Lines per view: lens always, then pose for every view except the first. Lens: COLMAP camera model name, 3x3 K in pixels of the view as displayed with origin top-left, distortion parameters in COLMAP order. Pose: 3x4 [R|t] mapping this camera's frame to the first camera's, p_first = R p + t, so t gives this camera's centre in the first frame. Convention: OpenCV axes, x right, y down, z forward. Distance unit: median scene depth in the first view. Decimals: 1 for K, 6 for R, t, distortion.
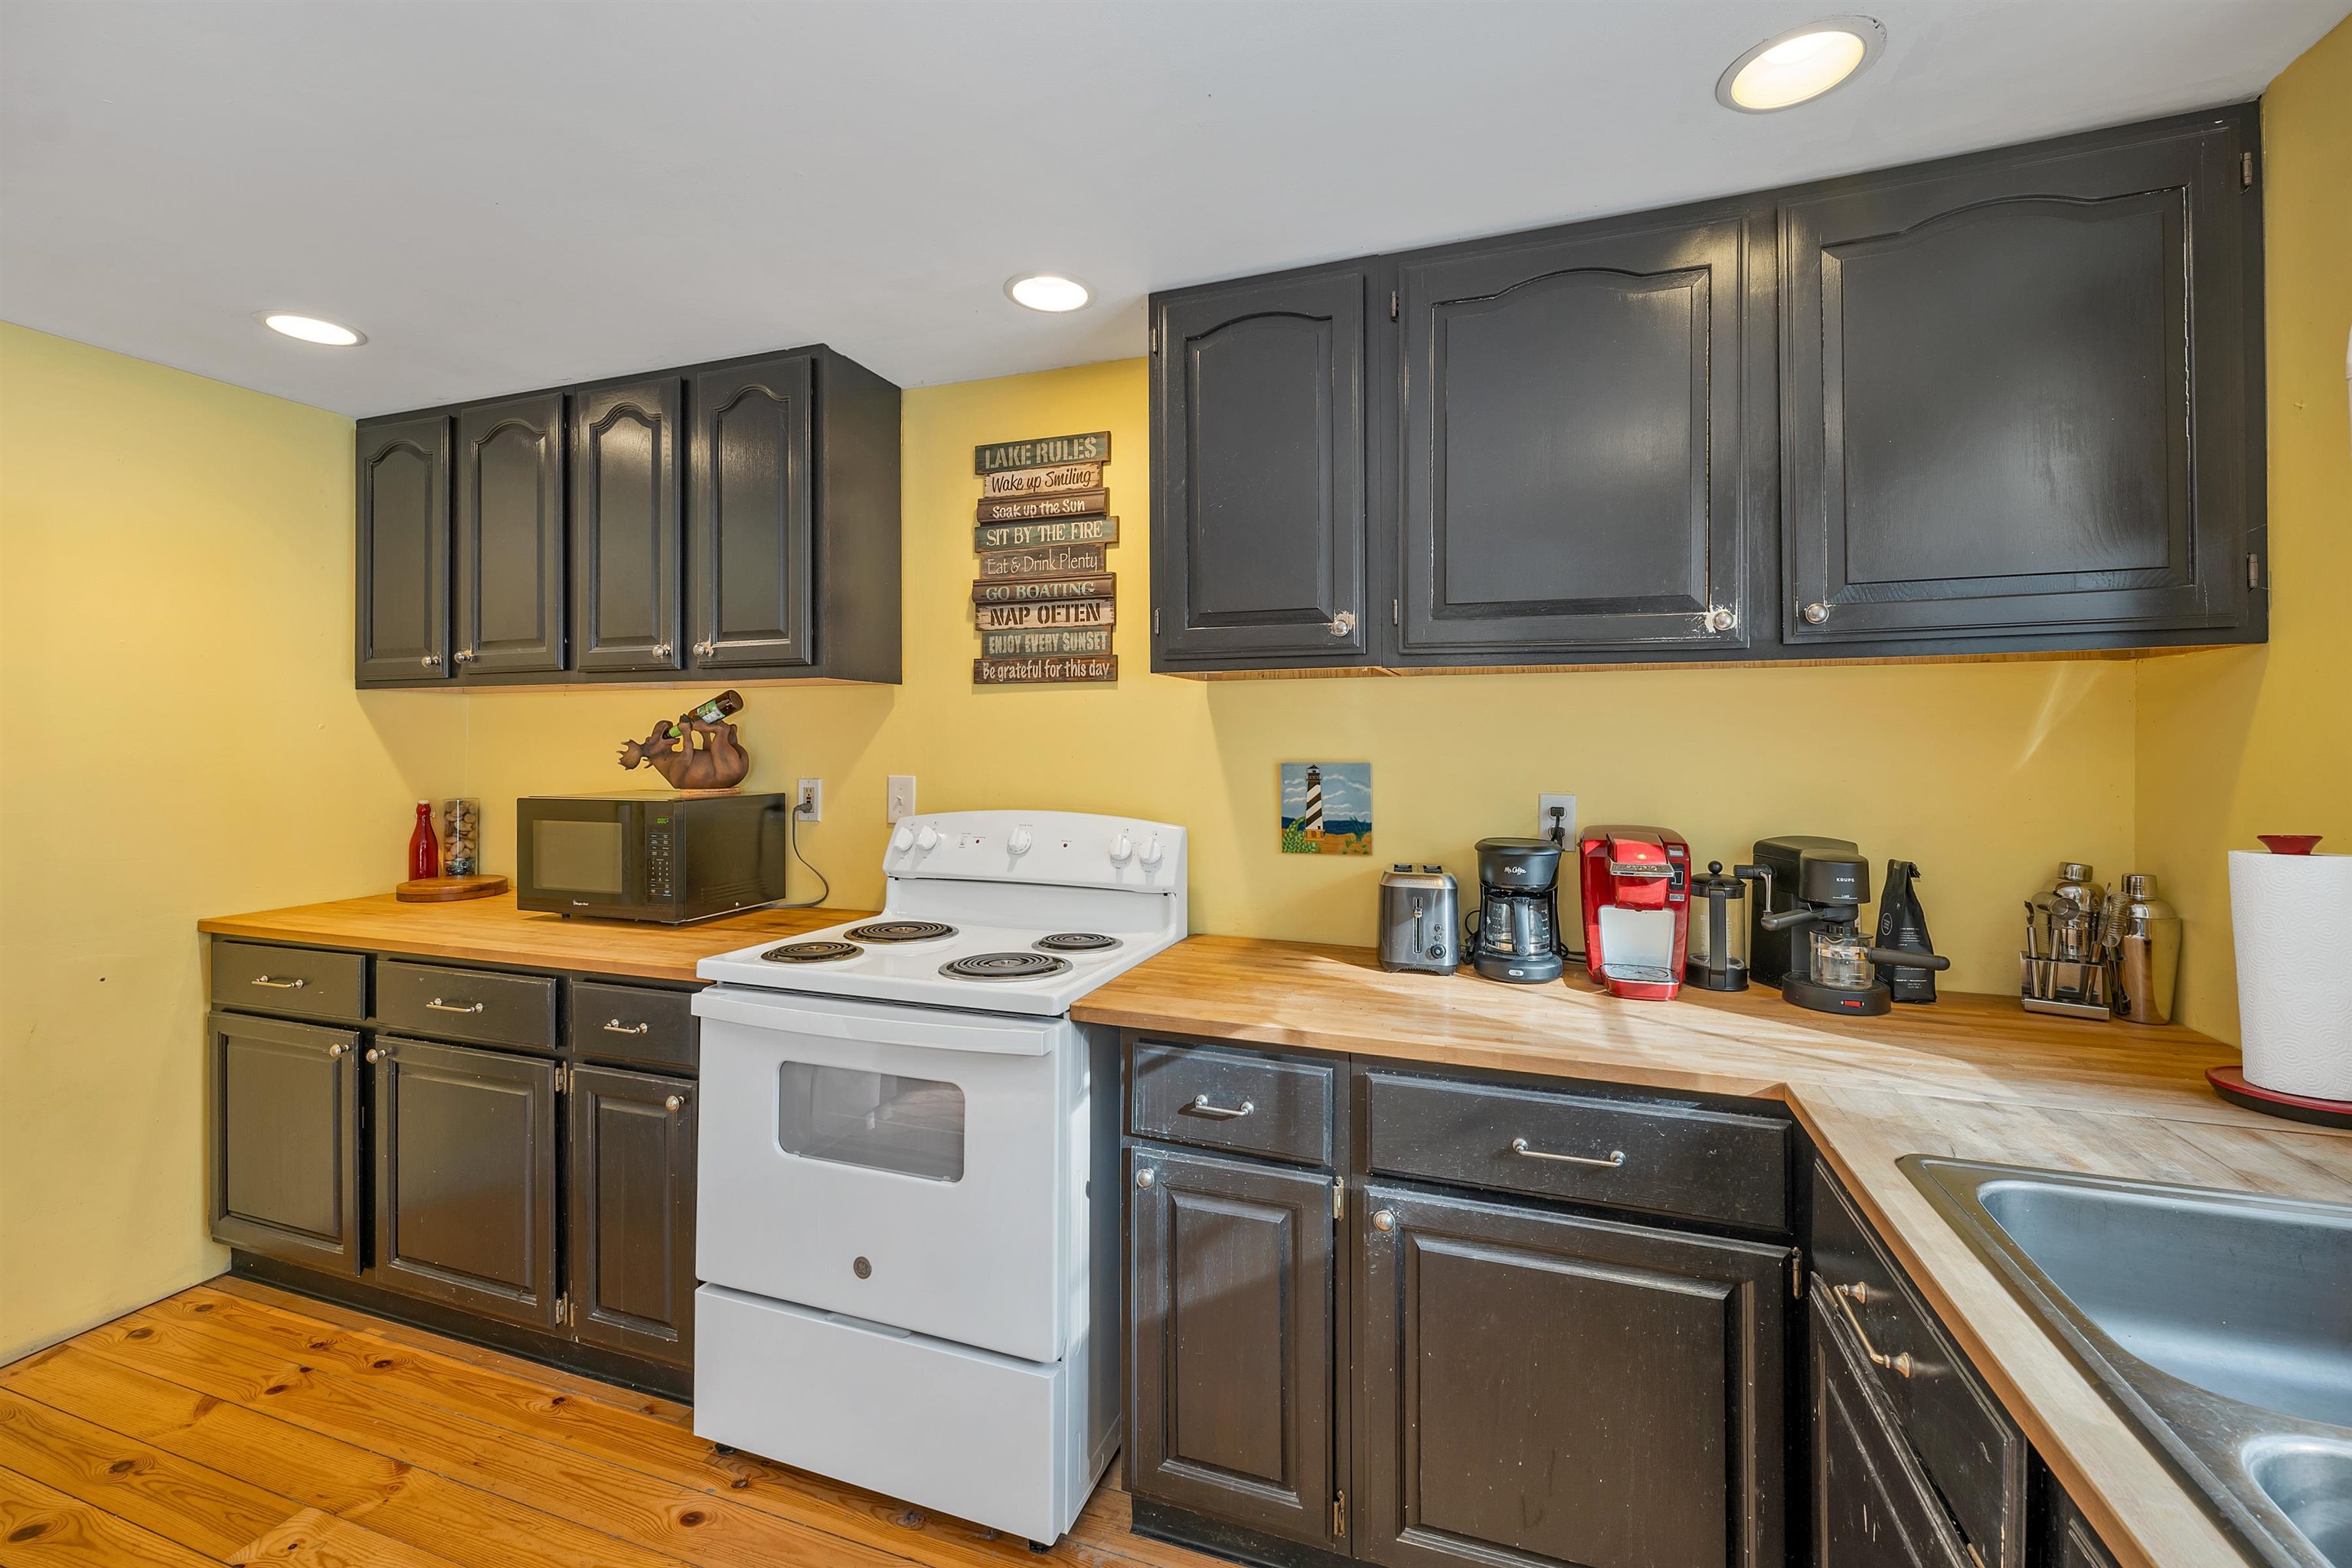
lens RADIAL K [[983.5, 0, 1164.6], [0, 983.5, 735.6], [0, 0, 1]] dist [-0.000152, 0.000923]
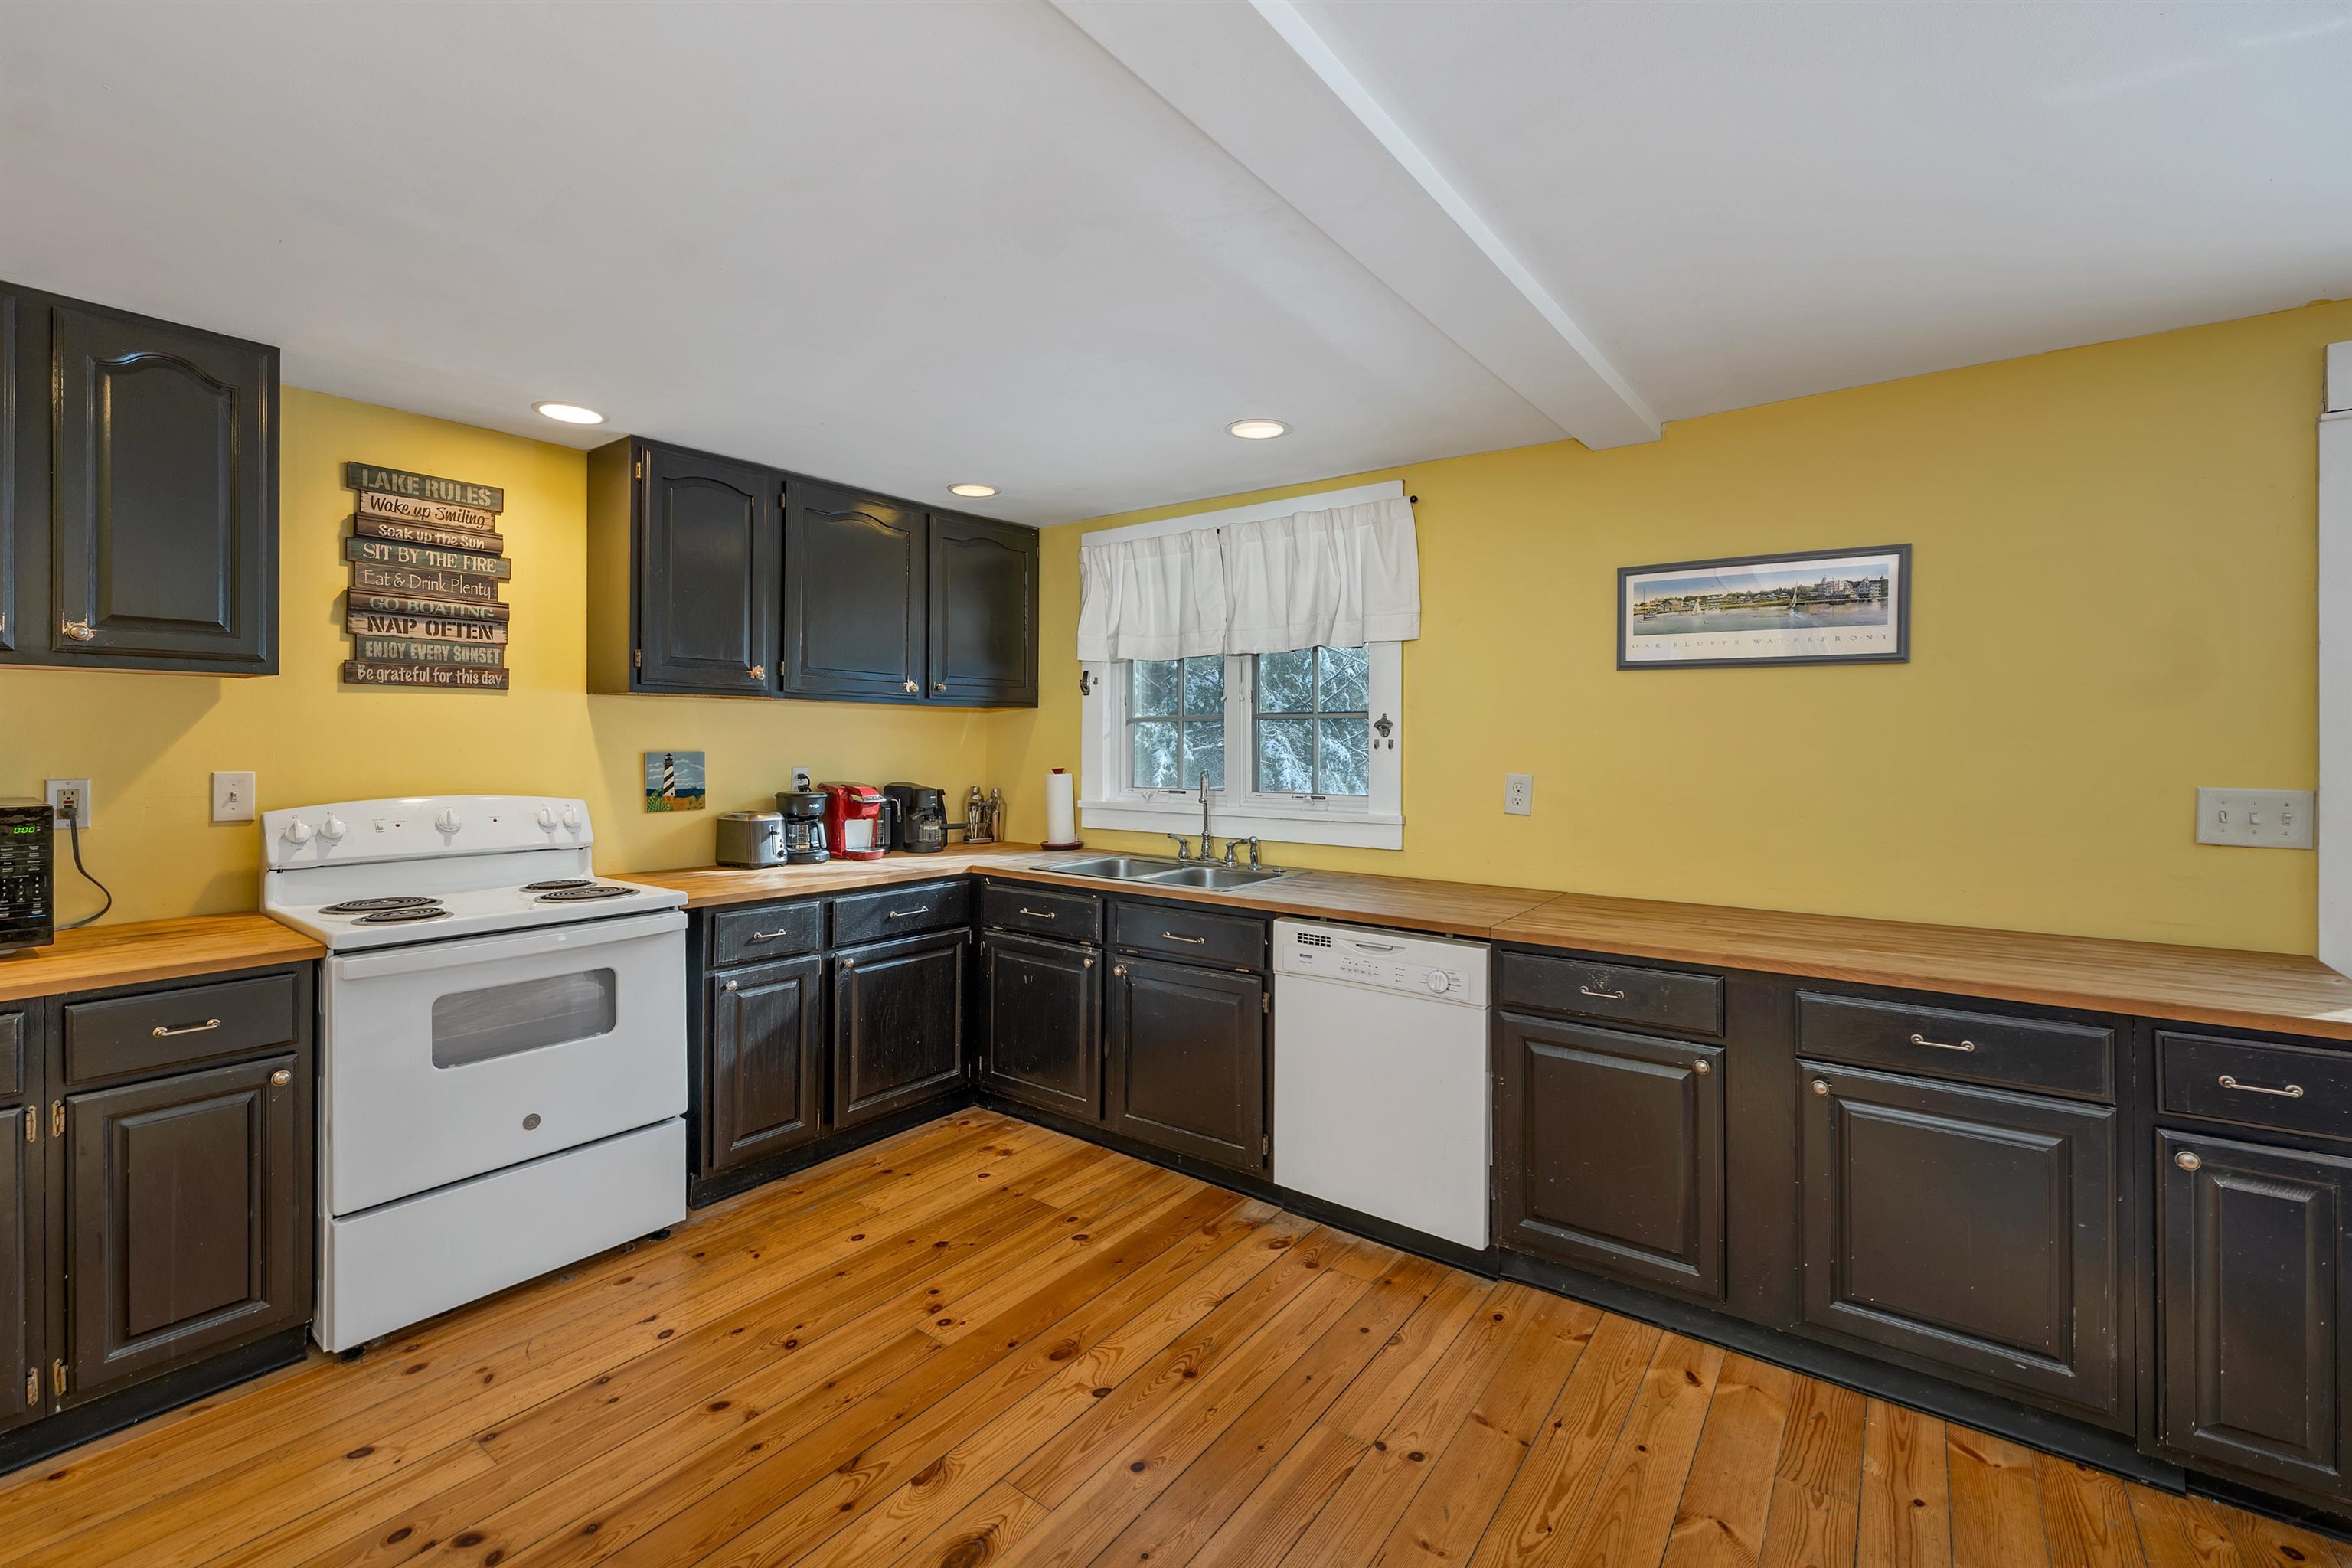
lens RADIAL K [[983.5, 0, 1168.6], [0, 983.5, 740.5], [0, 0, 1]] dist [-0.000152, 0.000923]
pose [[0.305681, -0.001362, 0.952133, -0.984293], [-0.014309, 0.999879, 0.006024, -0.009750], [-0.952026, -0.015465, 0.305625, -0.191616]]
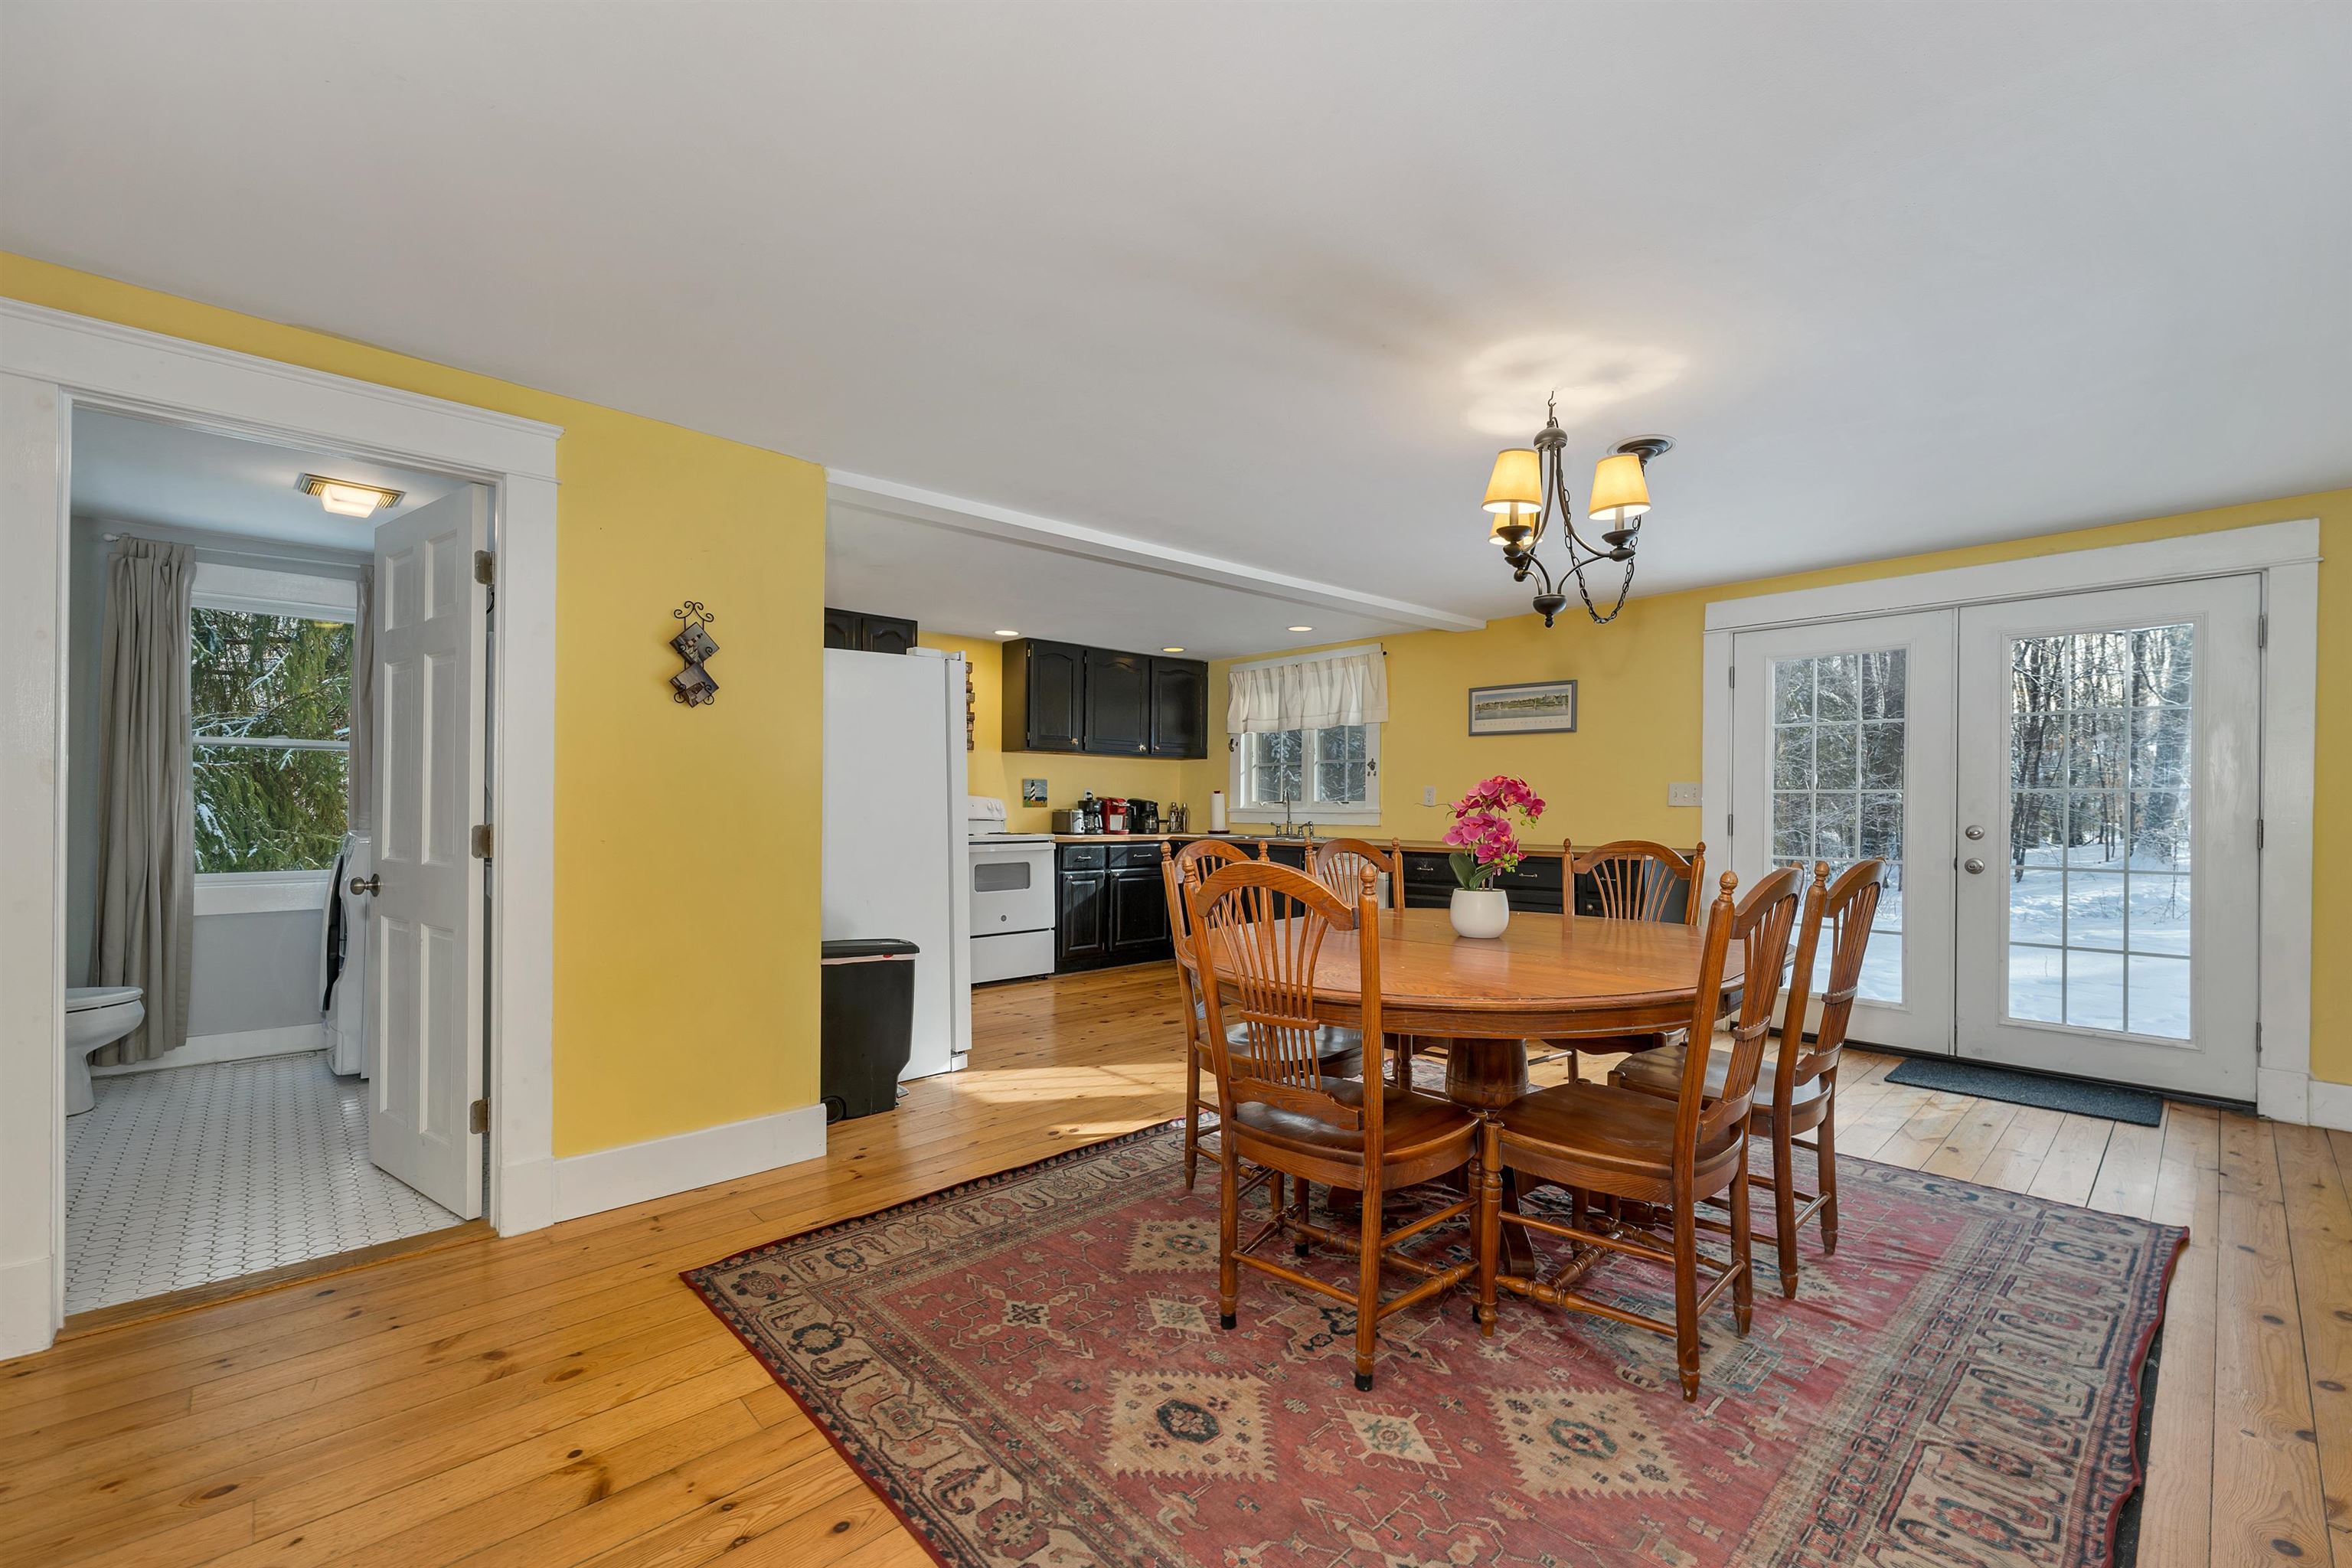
lens RADIAL K [[983.5, 0, 1170.0], [0, 983.5, 806.5], [0, 0, 1]] dist [-0.000152, 0.000923]
pose [[0.486308, -0.000342, 0.873787, -2.285751], [-0.015256, 0.999844, 0.008882, 0.075665], [-0.873654, -0.017650, 0.486227, -0.909163]]
